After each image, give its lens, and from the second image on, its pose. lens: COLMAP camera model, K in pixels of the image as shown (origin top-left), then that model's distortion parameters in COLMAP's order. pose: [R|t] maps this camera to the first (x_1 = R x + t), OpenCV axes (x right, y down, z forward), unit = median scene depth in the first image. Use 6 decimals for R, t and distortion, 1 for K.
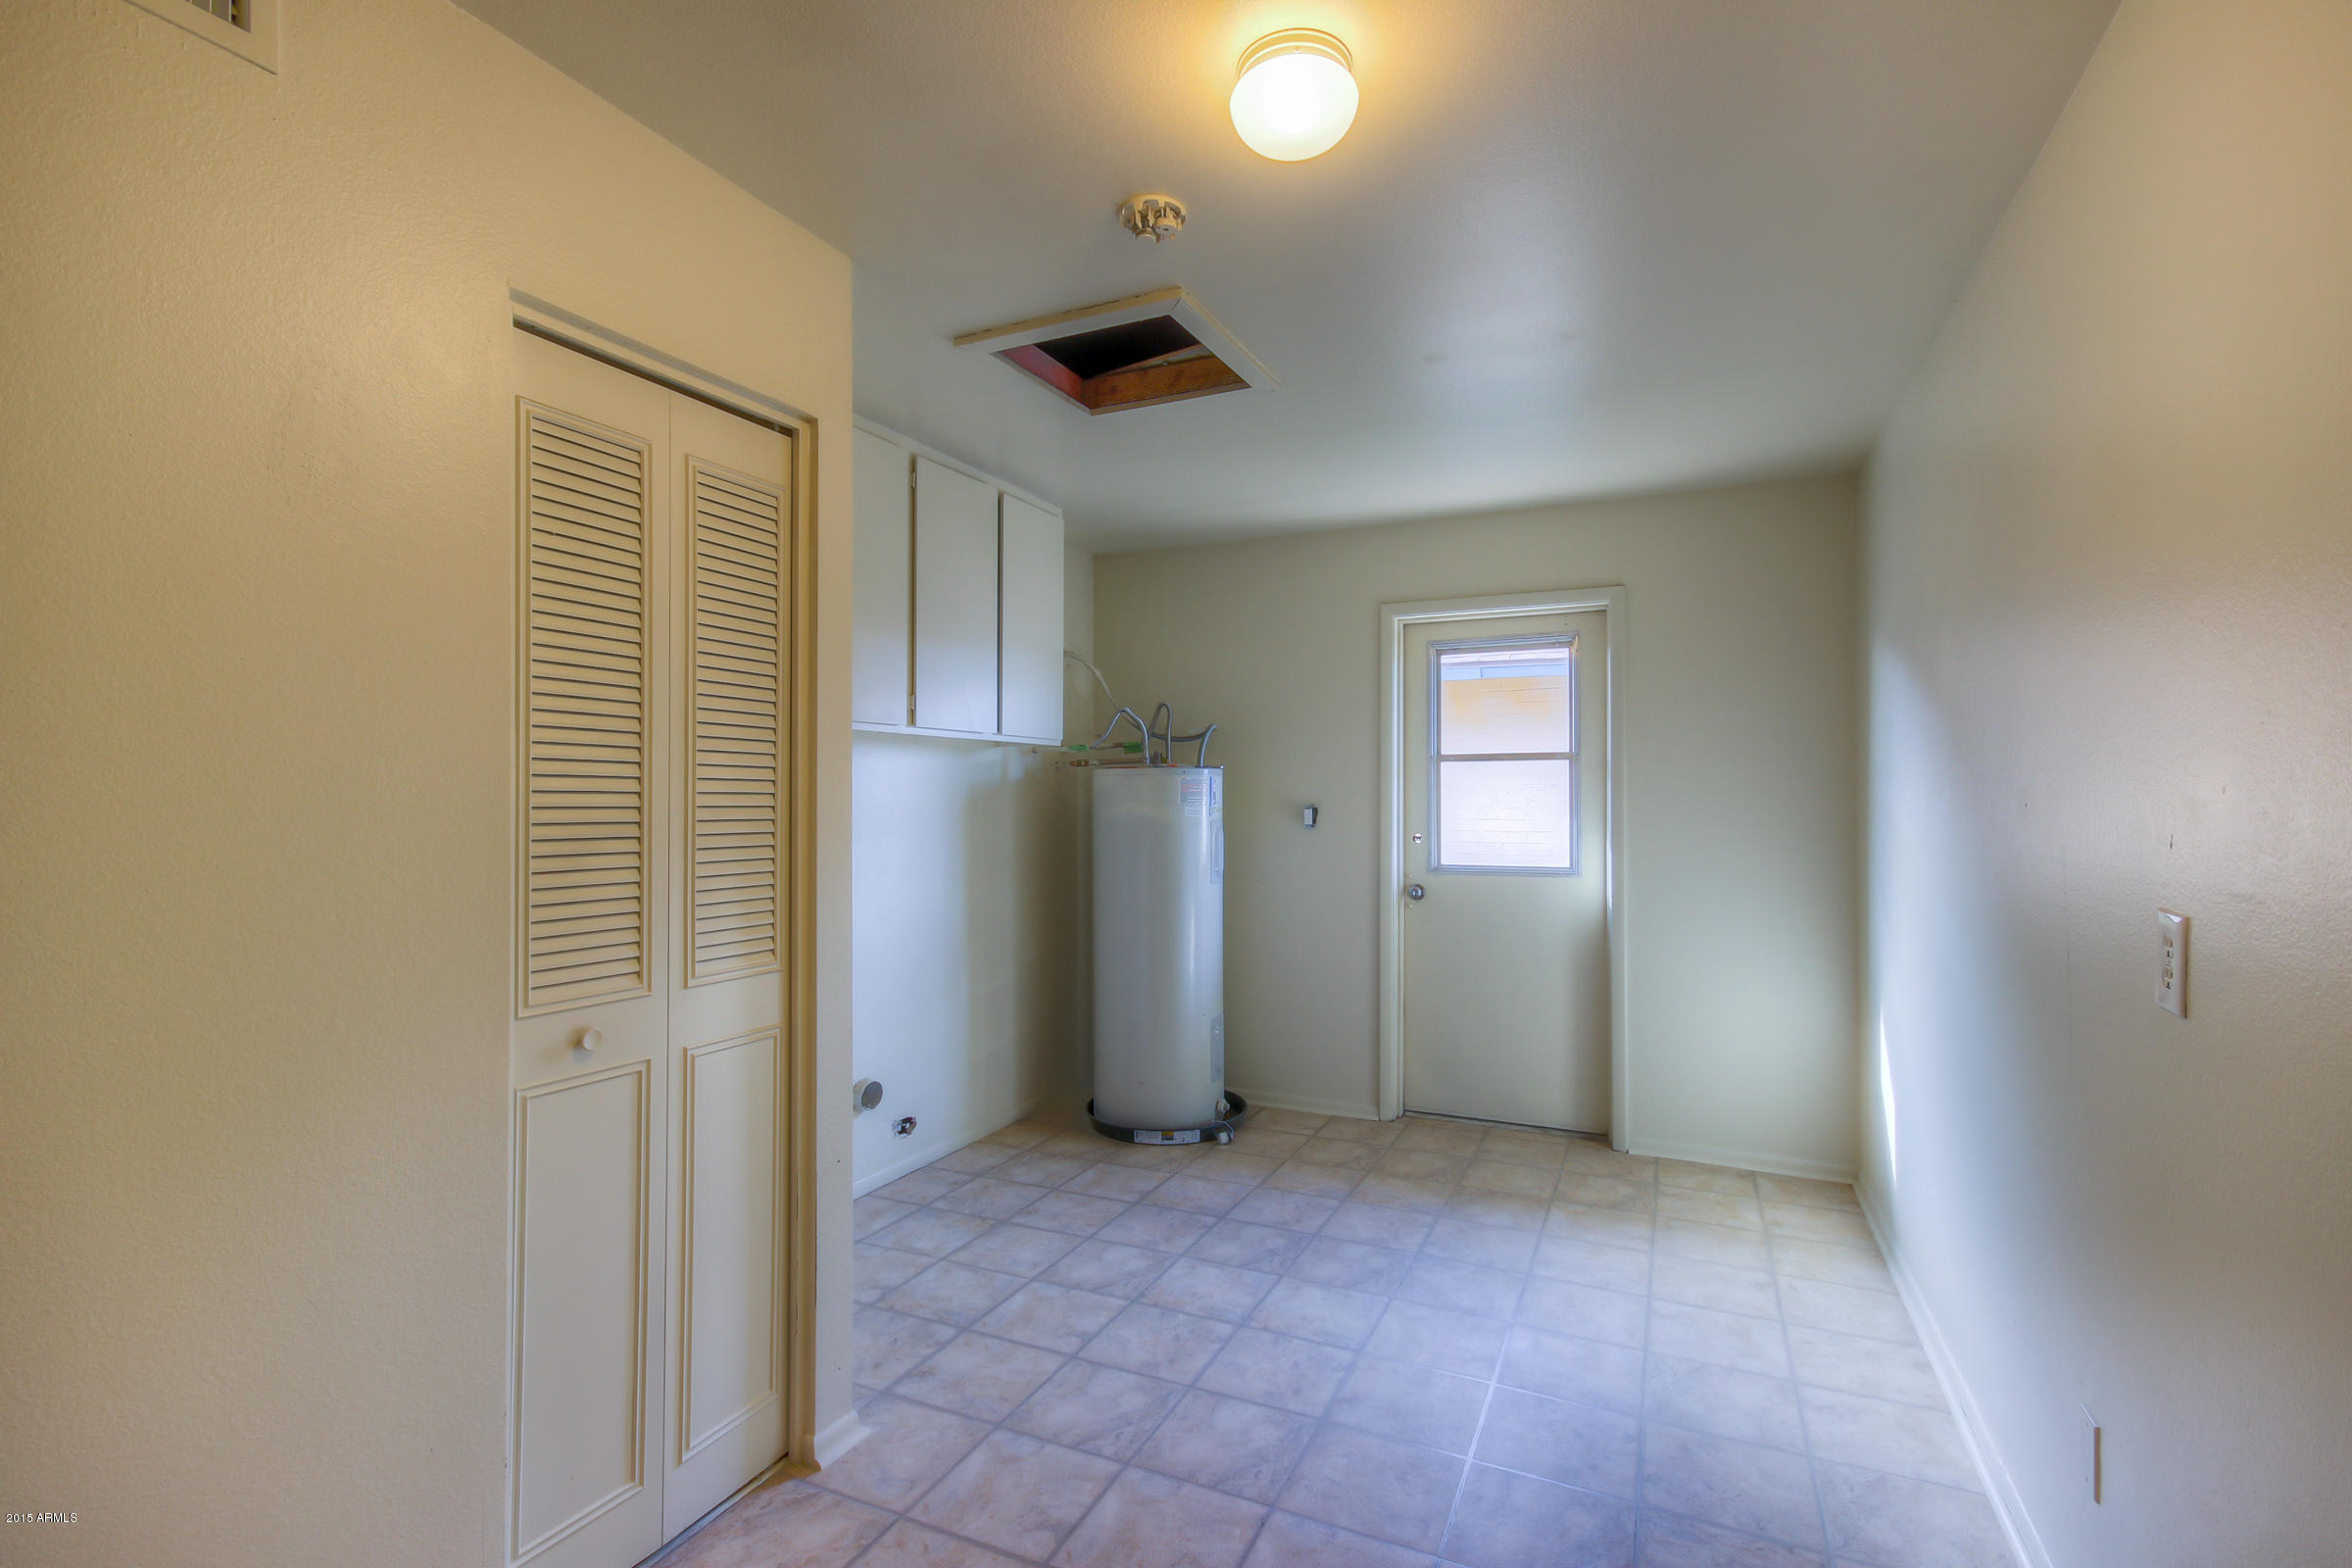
lens RADIAL K [[1073.2, 0, 1178.6], [0, 1073.2, 805.8], [0, 0, 1]] dist [0.032286, -0.017662]
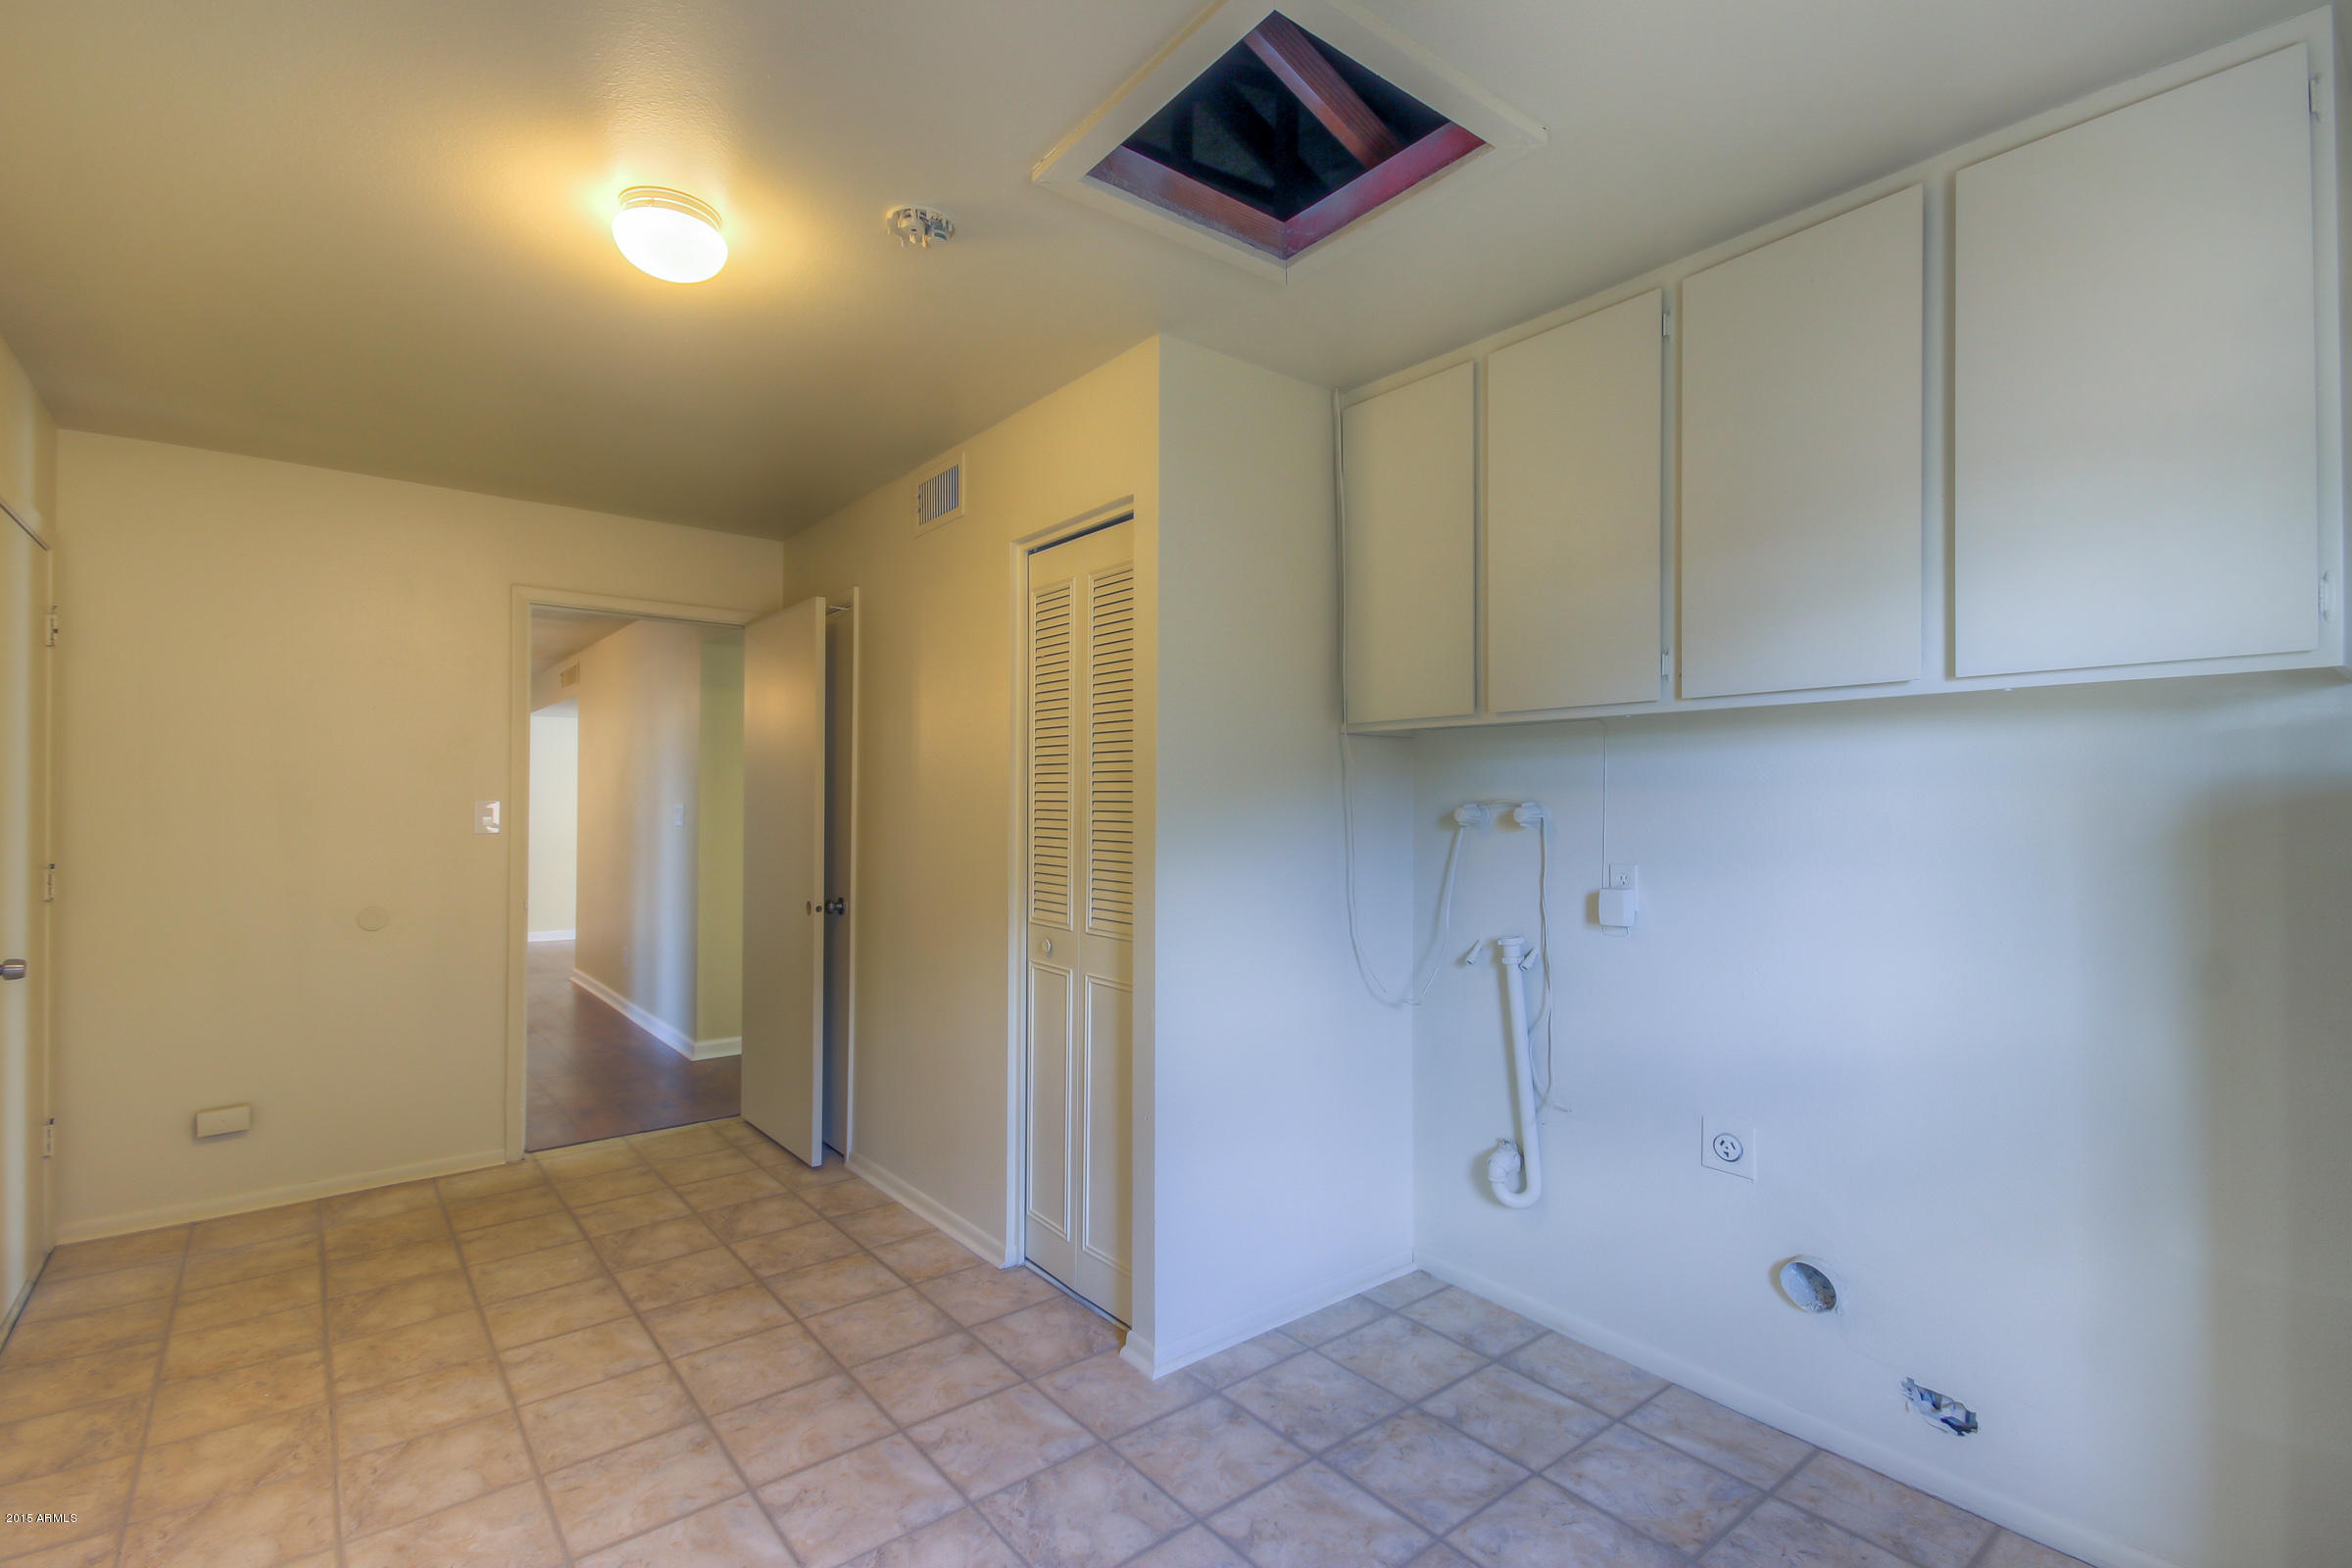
lens RADIAL K [[1073.2, 0, 1178.6], [0, 1073.2, 805.8], [0, 0, 1]] dist [0.032286, -0.017662]
pose [[-0.432065, -0.000705, -0.901842, 0.602438], [-0.018060, 0.999806, 0.007871, -0.010735], [0.901662, 0.019688, -0.431994, 1.289893]]
